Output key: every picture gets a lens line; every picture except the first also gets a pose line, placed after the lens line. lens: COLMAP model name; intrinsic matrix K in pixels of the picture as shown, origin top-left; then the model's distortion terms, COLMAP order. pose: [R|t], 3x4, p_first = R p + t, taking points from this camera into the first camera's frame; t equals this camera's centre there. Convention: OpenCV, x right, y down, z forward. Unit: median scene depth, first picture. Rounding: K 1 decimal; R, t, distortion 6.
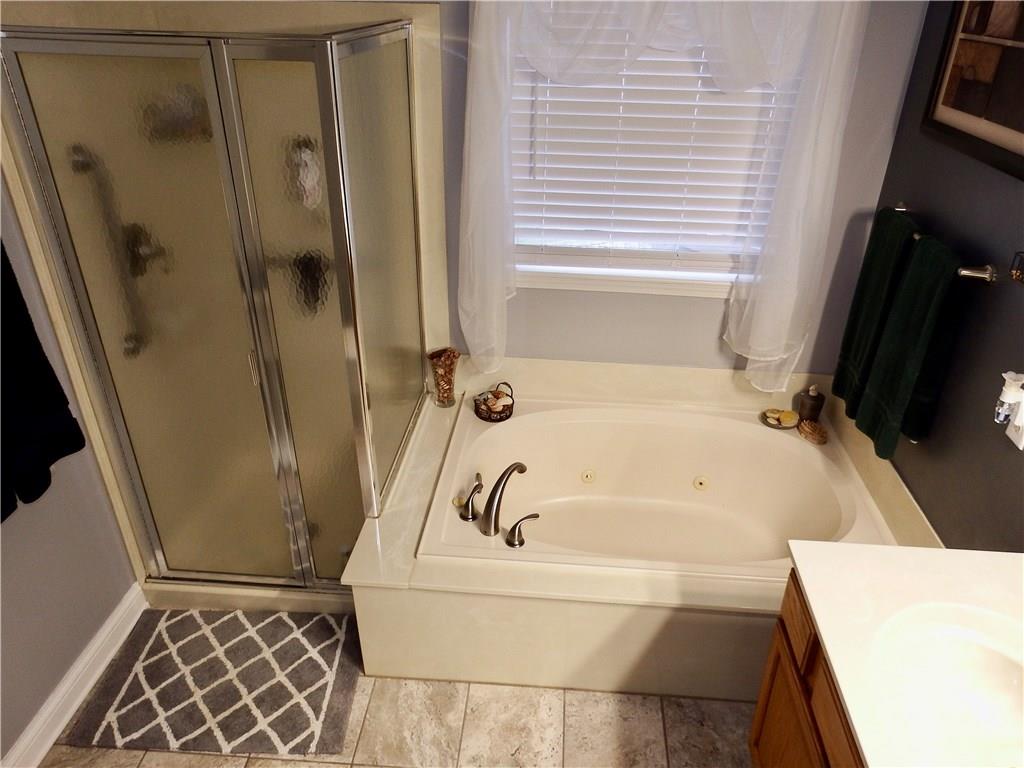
lens RADIAL K [[776.9, 0, 493.0], [0, 776.9, 385.1], [0, 0, 1]] dist [0.027516, -0.012798]
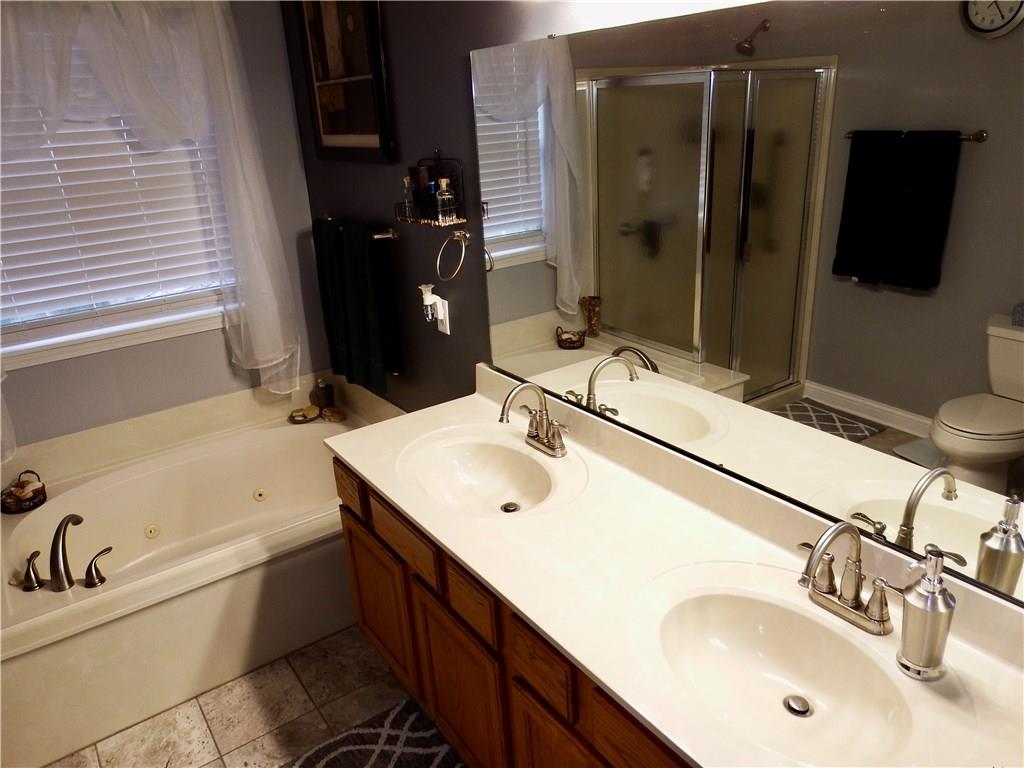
lens RADIAL K [[776.9, 0, 493.0], [0, 776.9, 385.1], [0, 0, 1]] dist [0.027516, -0.012798]
pose [[0.778206, -0.287243, 0.558468, -0.053719], [0.359231, 0.933019, -0.020685, 0.146348], [-0.515120, 0.216716, 0.829268, -0.128171]]
